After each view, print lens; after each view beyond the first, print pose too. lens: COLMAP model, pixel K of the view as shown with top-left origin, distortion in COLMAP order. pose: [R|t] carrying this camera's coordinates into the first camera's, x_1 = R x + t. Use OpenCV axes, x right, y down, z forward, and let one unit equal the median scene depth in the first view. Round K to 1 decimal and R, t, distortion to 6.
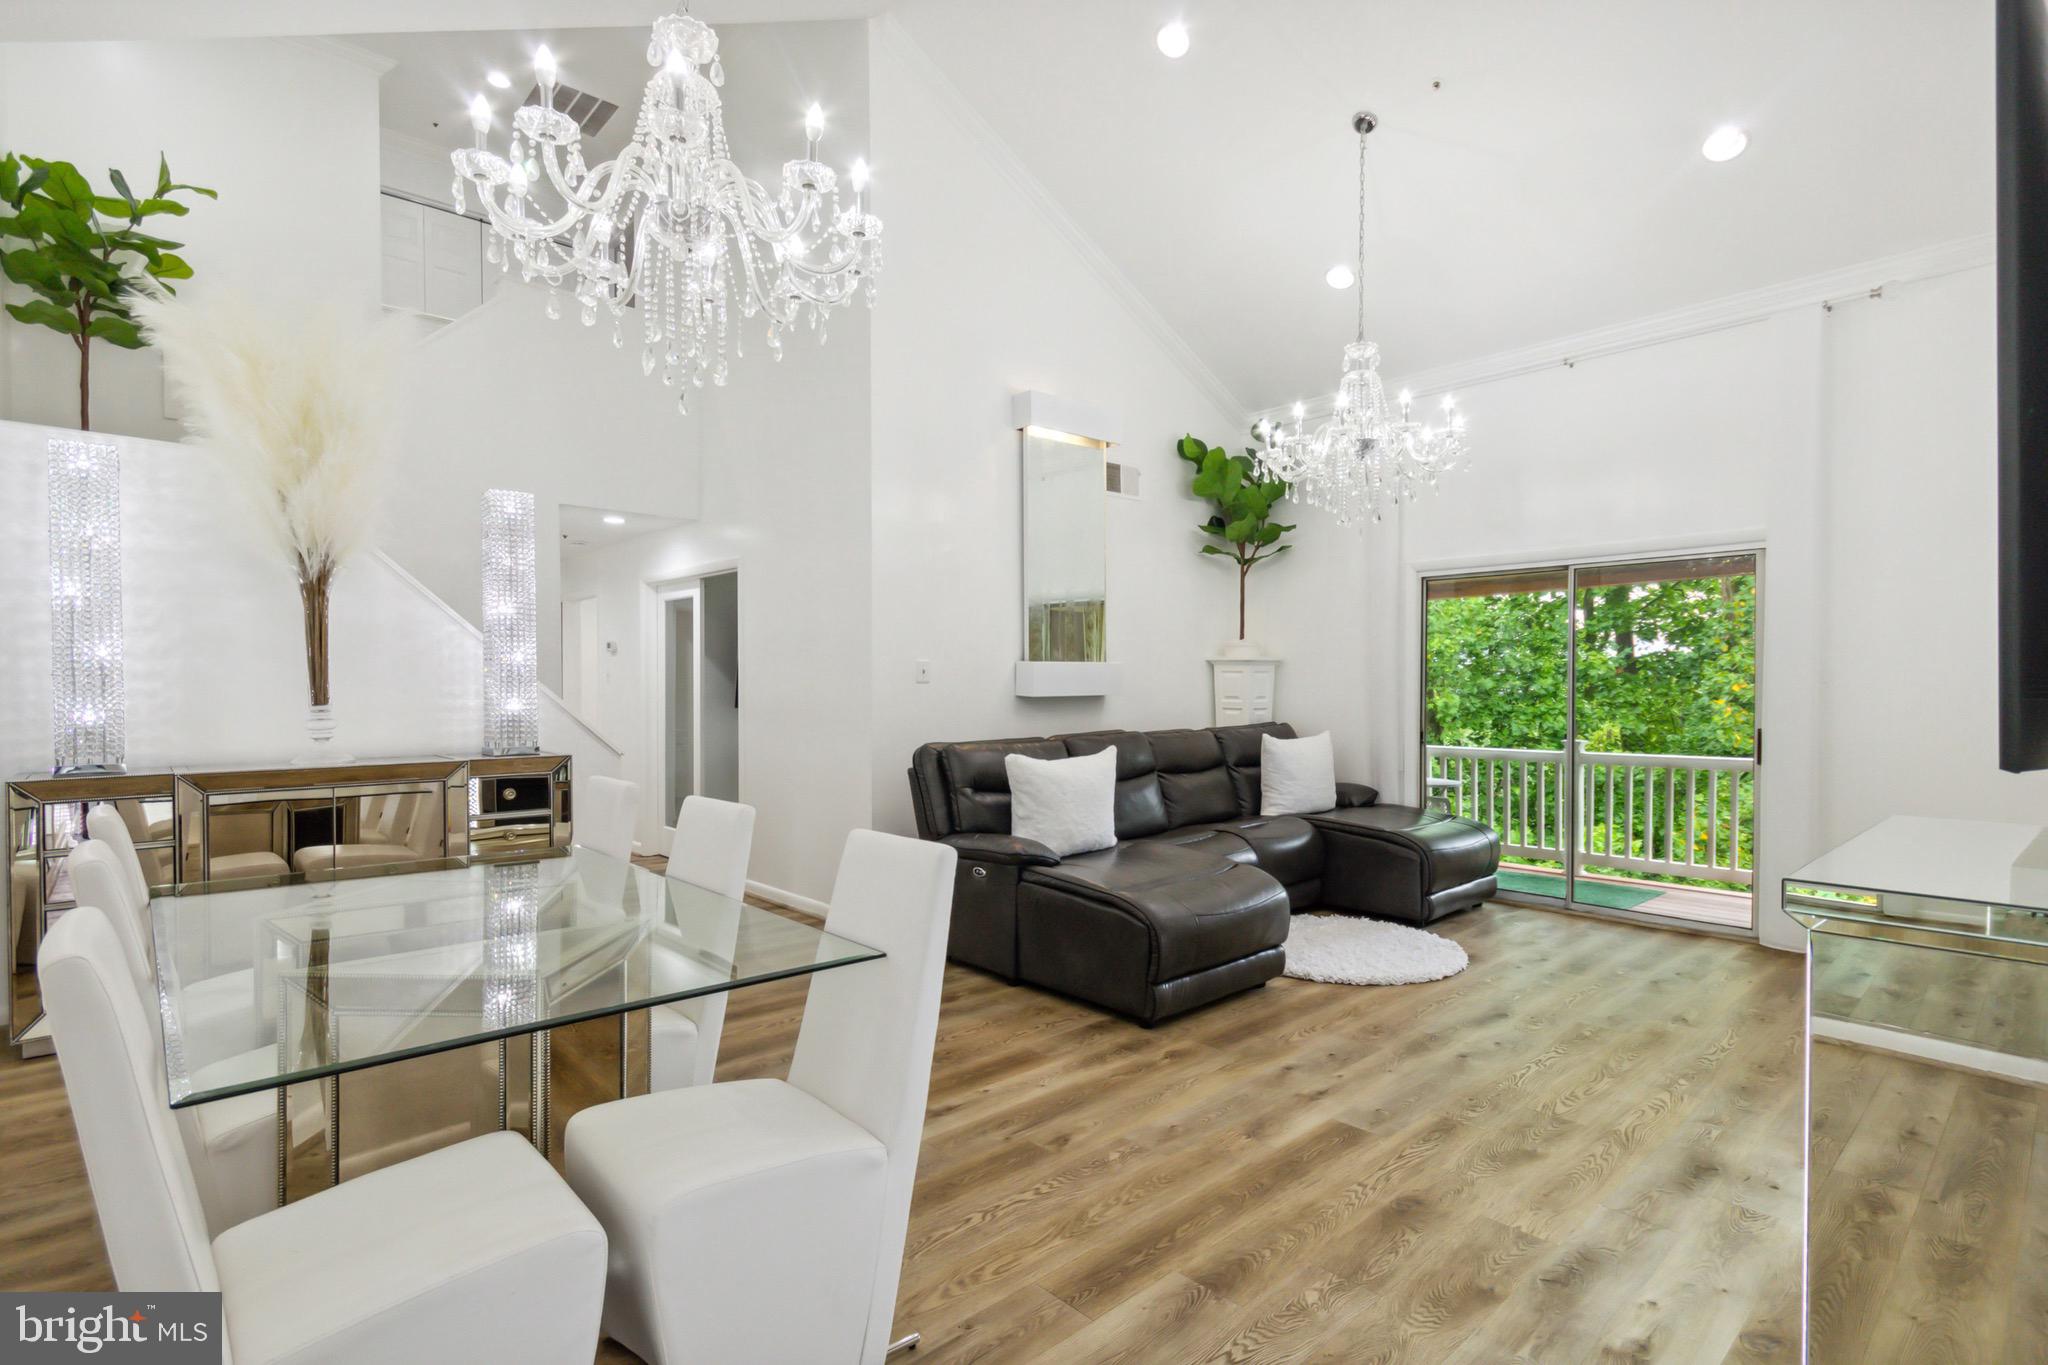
lens RADIAL K [[978.2, 0, 1016.7], [0, 978.2, 692.5], [0, 0, 1]] dist [0.004876, -0.002141]
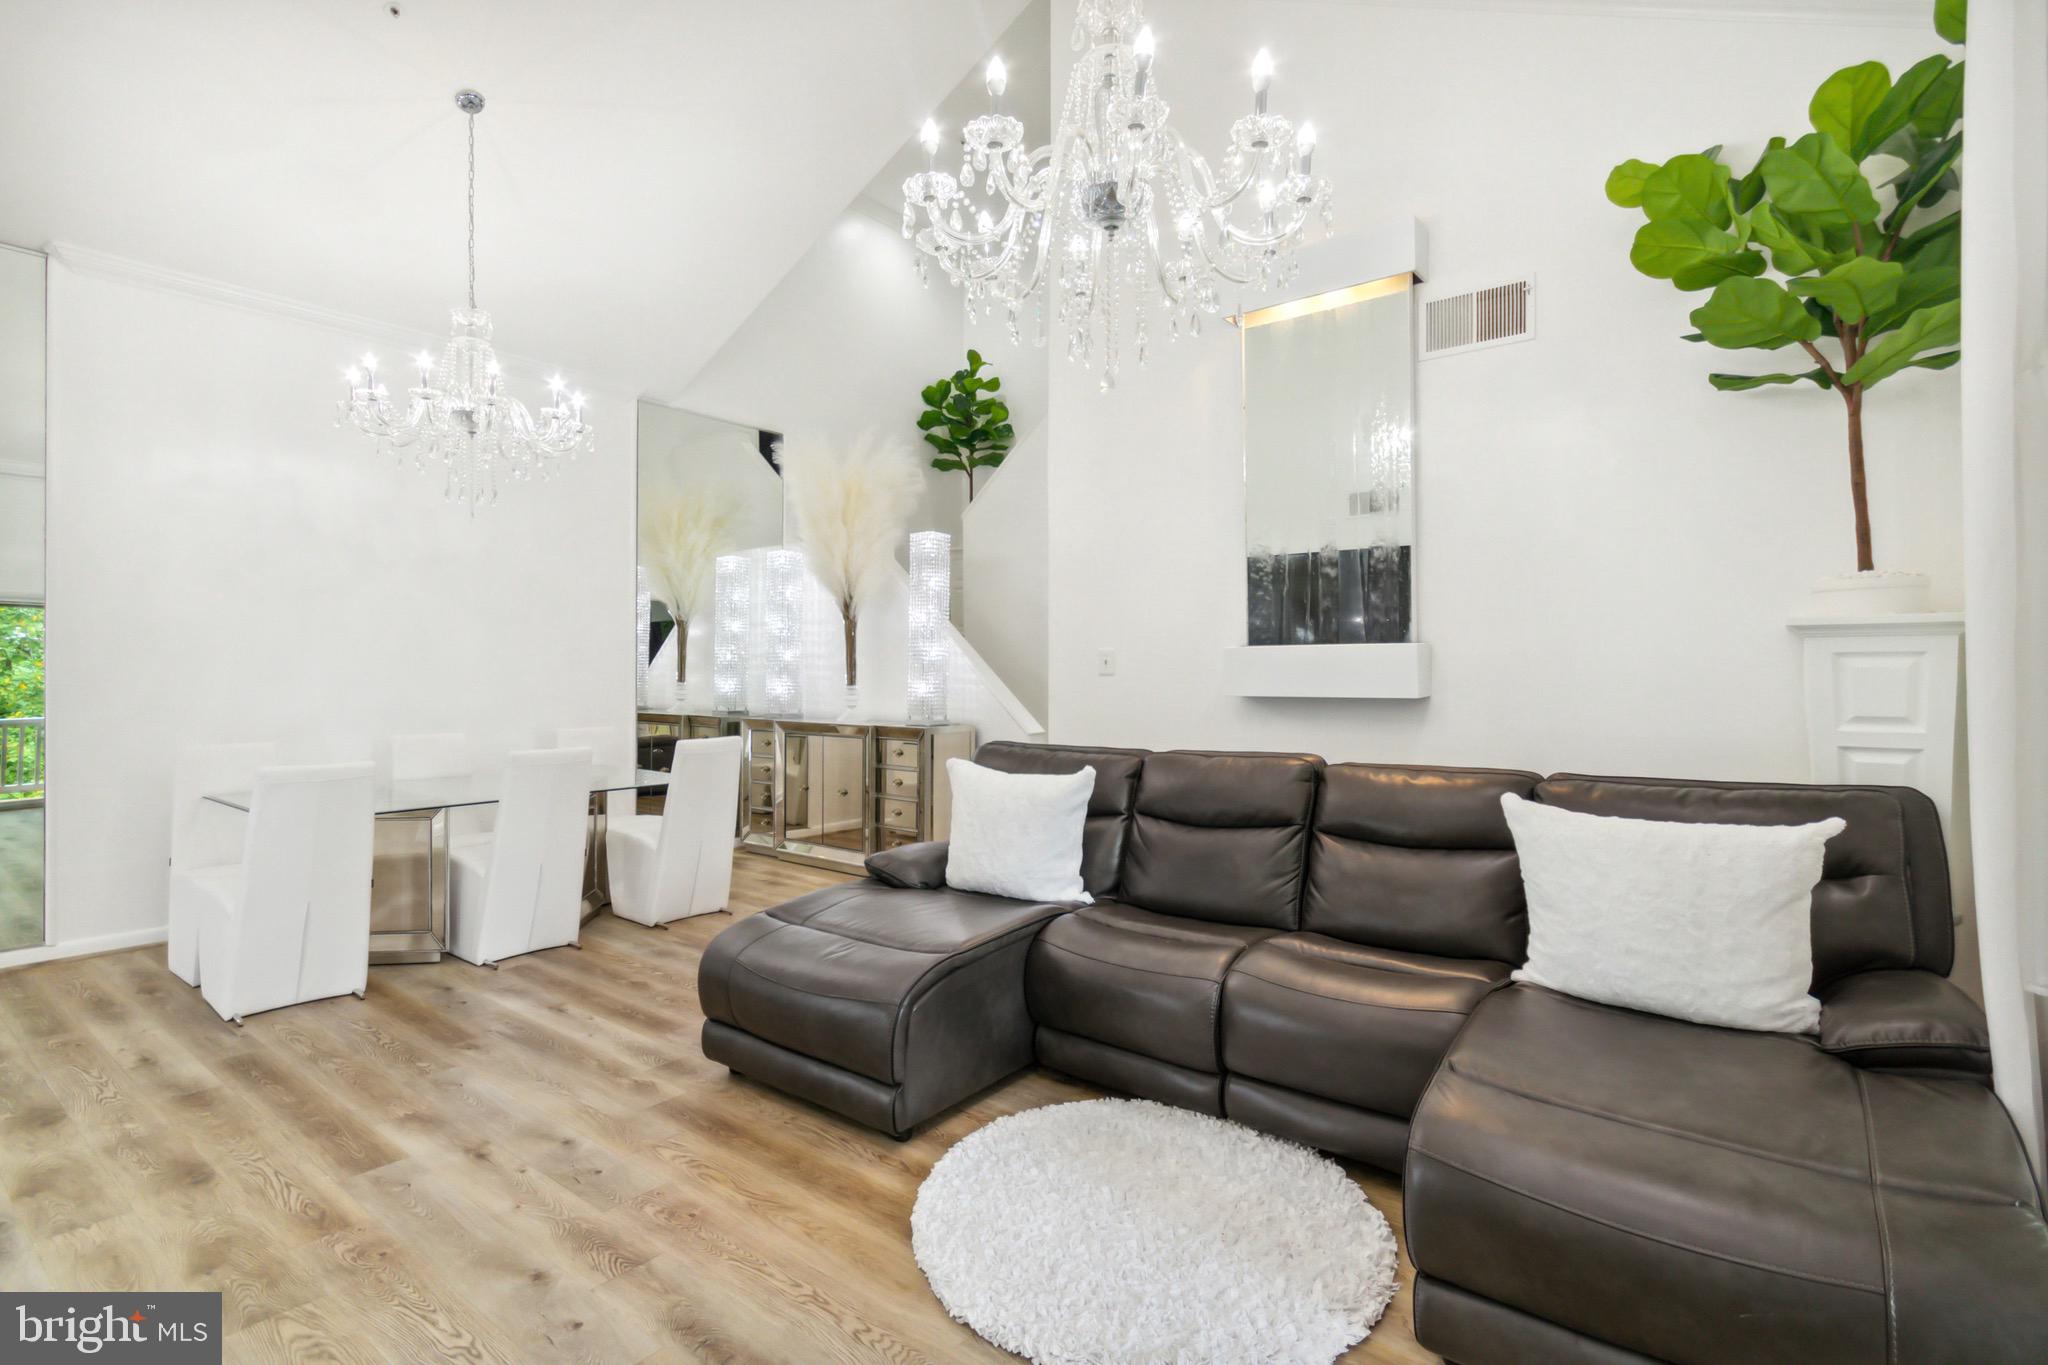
lens RADIAL K [[978.2, 0, 1020.7], [0, 978.2, 667.5], [0, 0, 1]] dist [0.004876, -0.002141]
pose [[0.182213, 0.000565, -0.983259, 1.045400], [-0.013143, 0.999912, -0.001861, -0.019656], [0.983171, 0.013262, 0.182205, 1.096955]]
